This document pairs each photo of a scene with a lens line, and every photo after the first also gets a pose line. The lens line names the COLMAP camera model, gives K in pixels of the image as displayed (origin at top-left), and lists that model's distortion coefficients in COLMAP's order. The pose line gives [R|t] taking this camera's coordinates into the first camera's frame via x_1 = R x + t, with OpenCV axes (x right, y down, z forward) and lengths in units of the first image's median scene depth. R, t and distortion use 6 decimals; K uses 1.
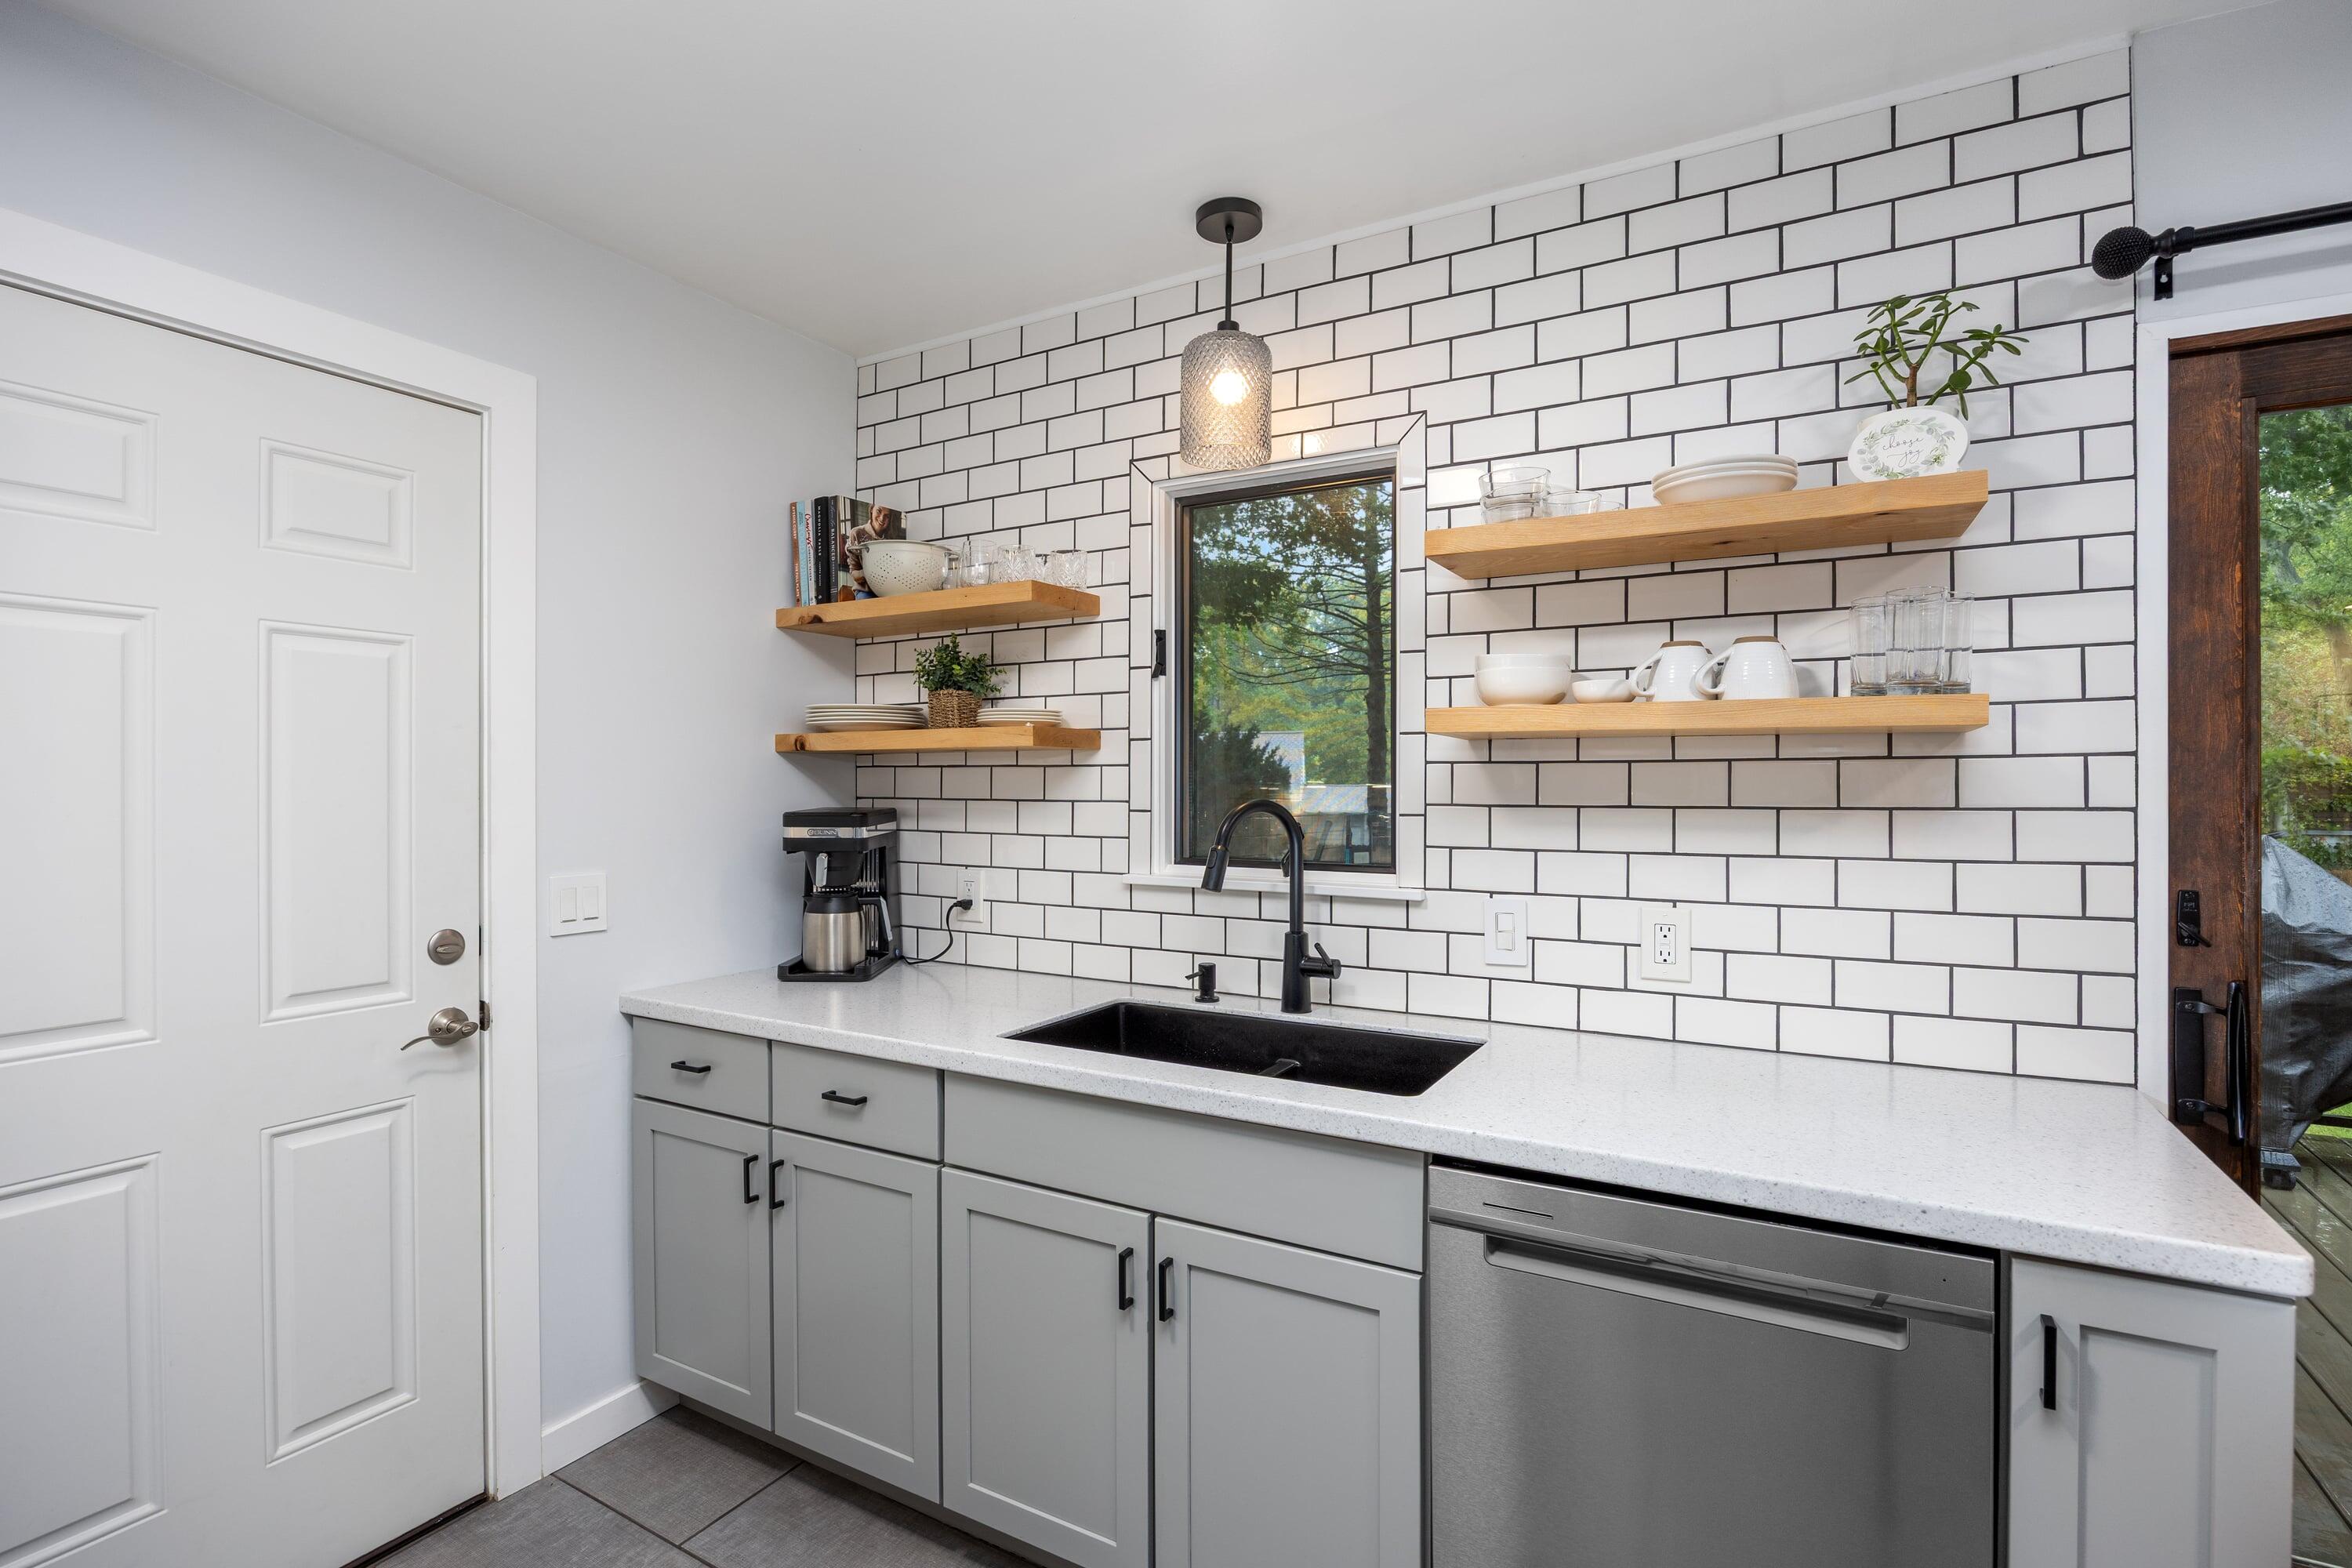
lens RADIAL K [[1102.0, 0, 1155.7], [0, 1102.0, 788.3], [0, 0, 1]] dist [-0.020592, 0.000979]
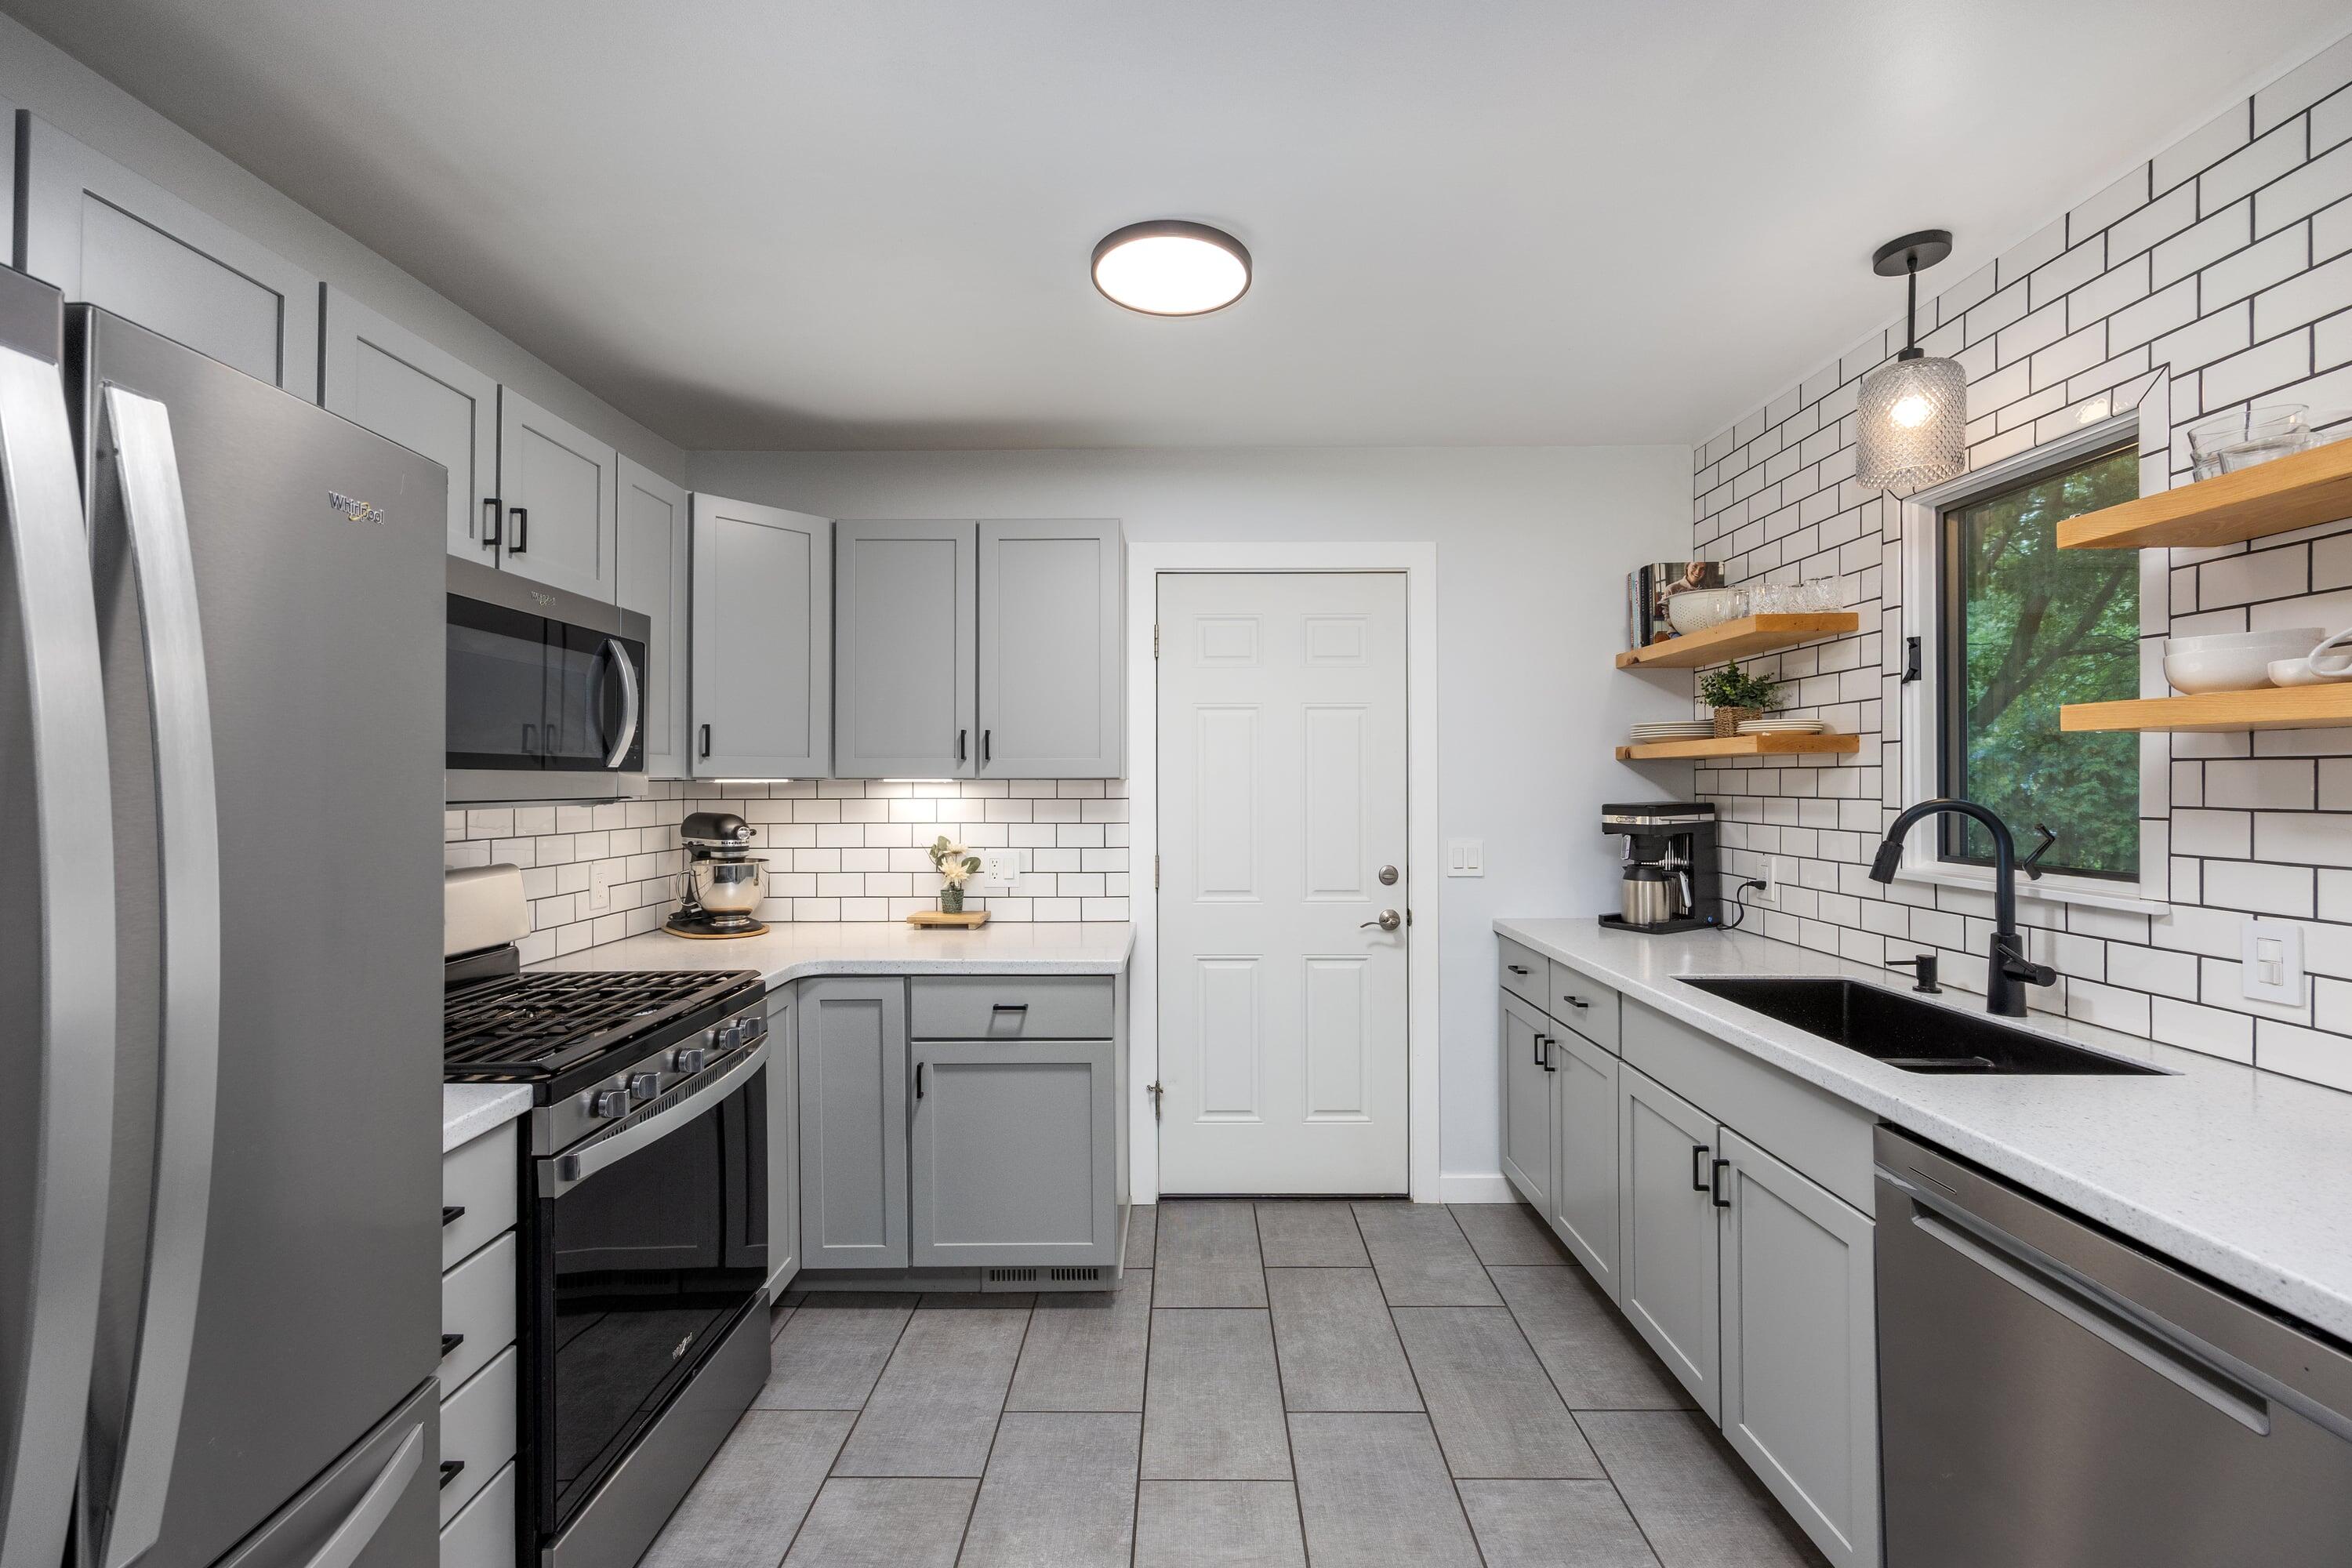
lens RADIAL K [[958.5, 0, 1158.6], [0, 958.5, 777.7], [0, 0, 1]] dist [-0.000315, 0.000005]
pose [[0.483262, -0.005648, -0.875457, 0.526128], [-0.000435, 0.999978, -0.006691, -0.003692], [0.875476, 0.003614, 0.483249, -0.084936]]
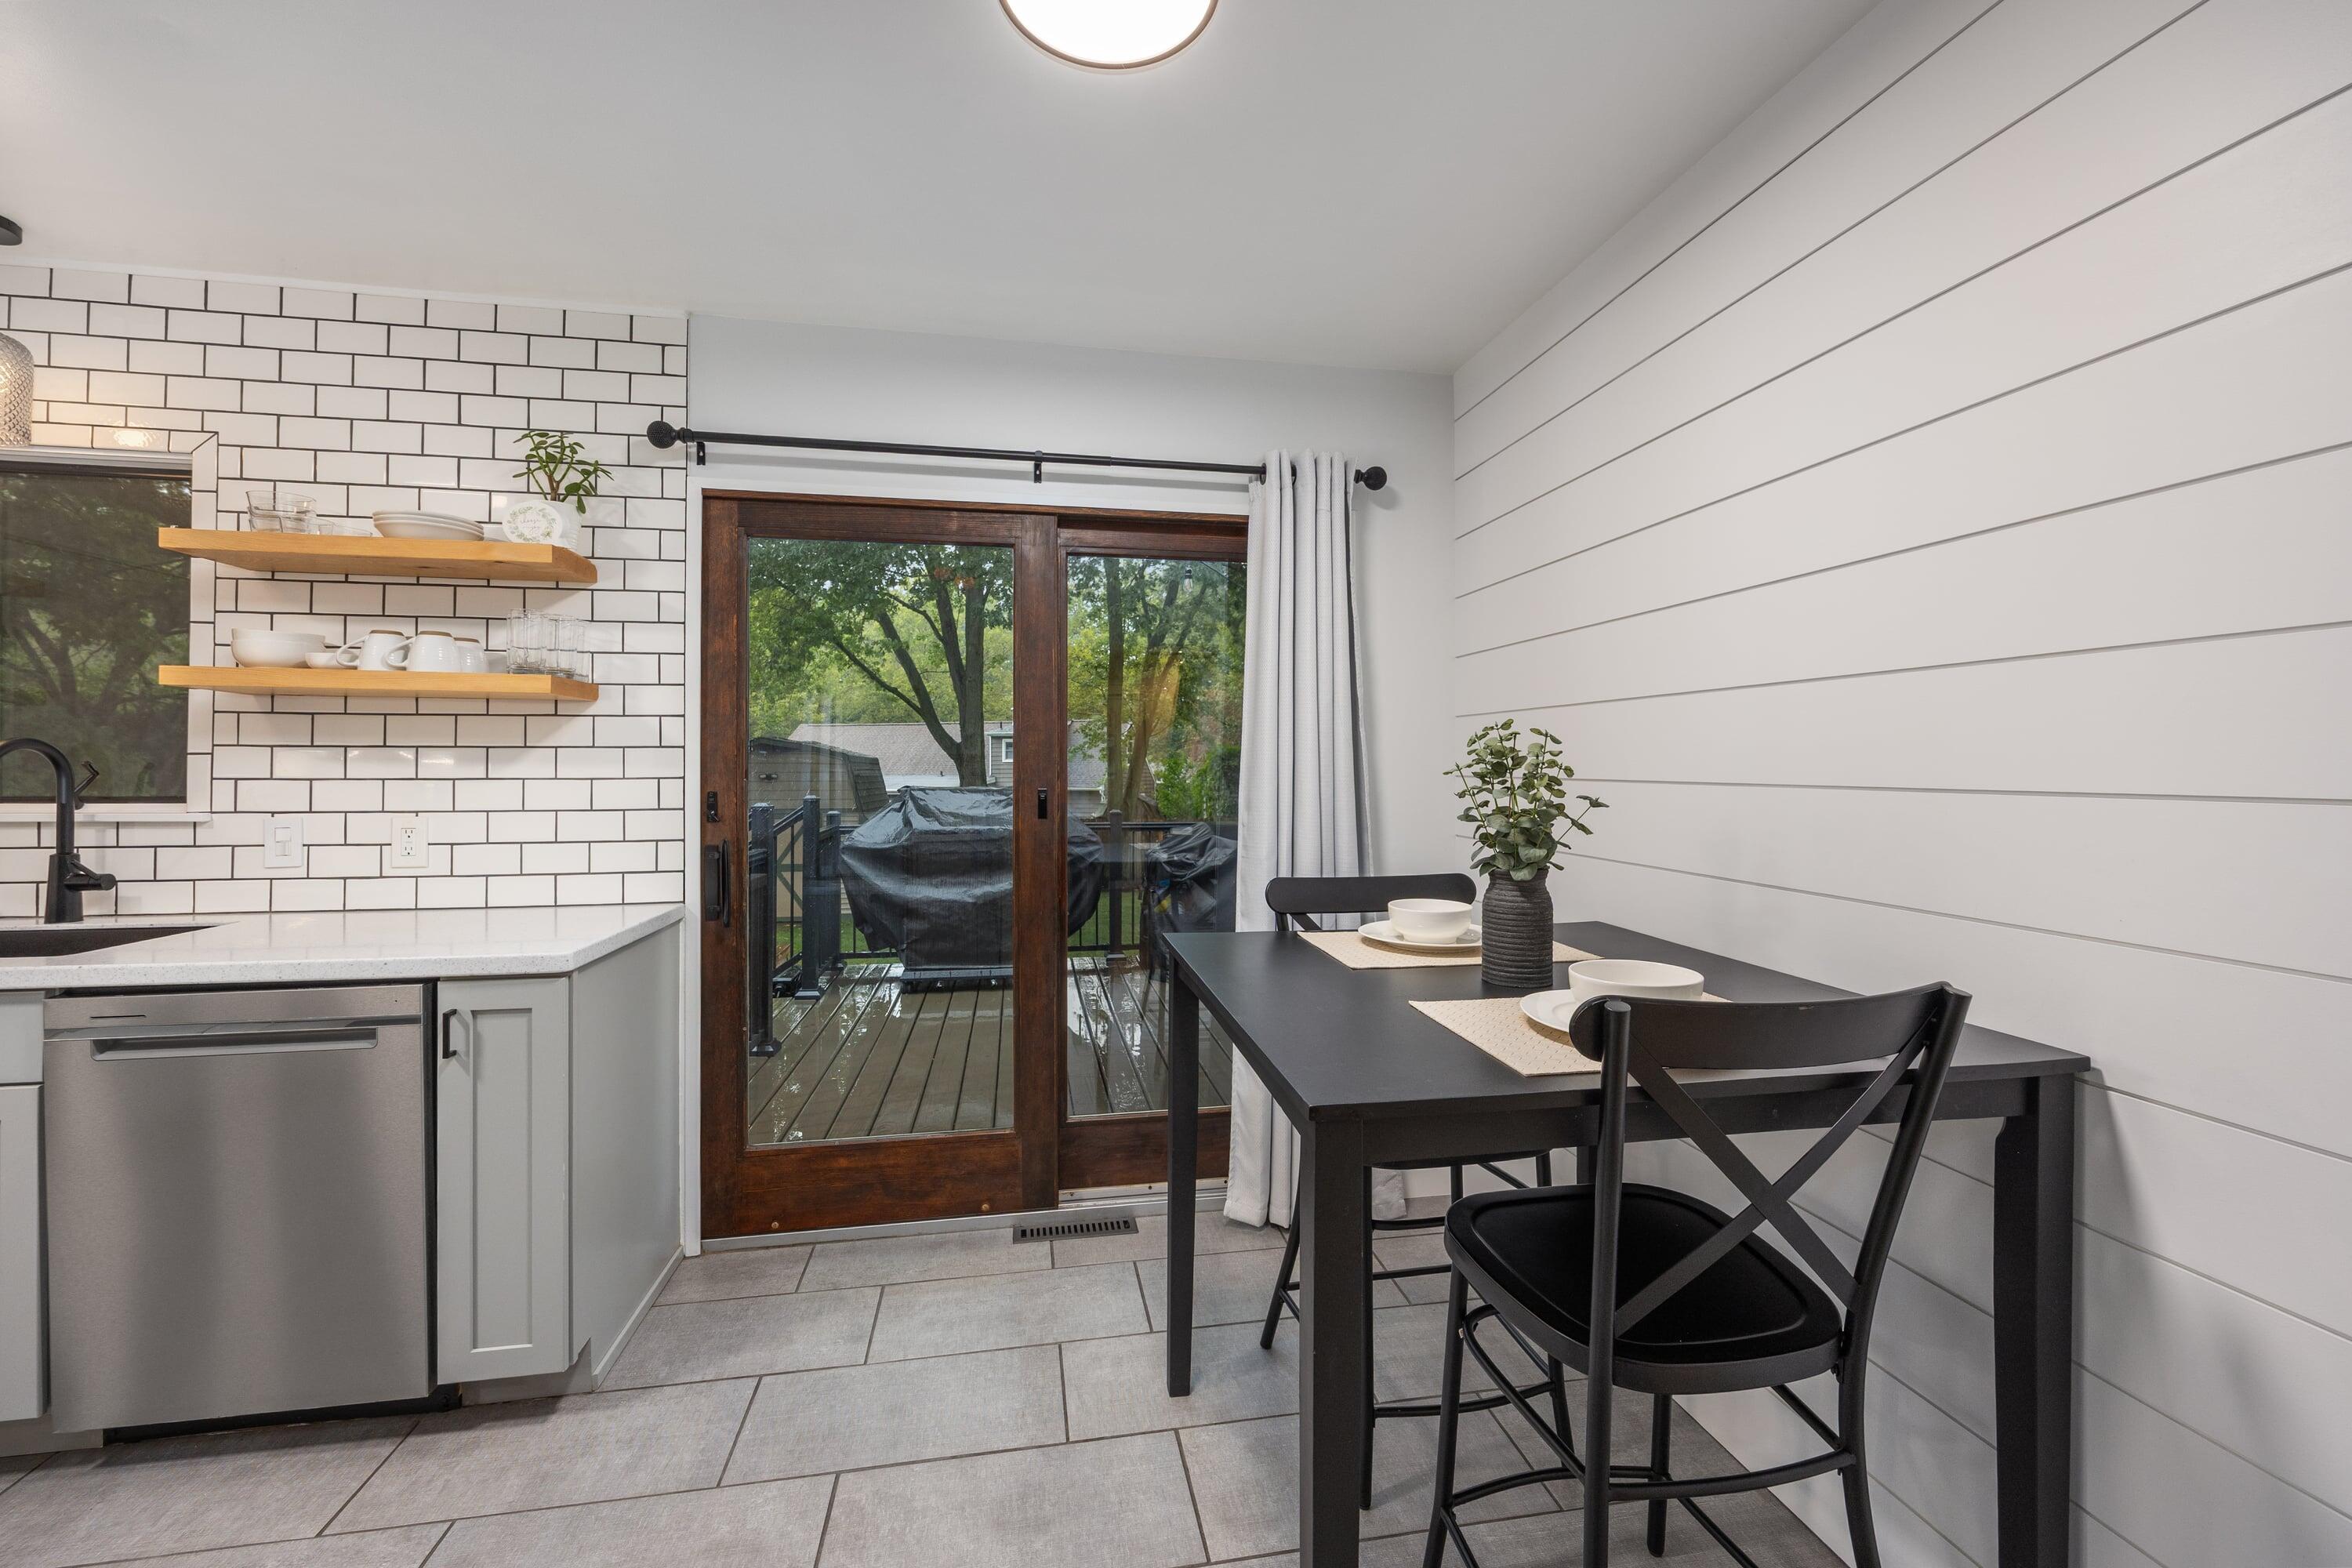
lens RADIAL K [[958.5, 0, 1183.8], [0, 958.5, 761.7], [0, 0, 1]] dist [-0.000315, 0.000005]
pose [[0.758286, 0.007814, 0.651875, 0.372182], [0.000305, 0.999924, -0.012342, 0.047443], [-0.651922, 0.009557, 0.758226, -0.547640]]
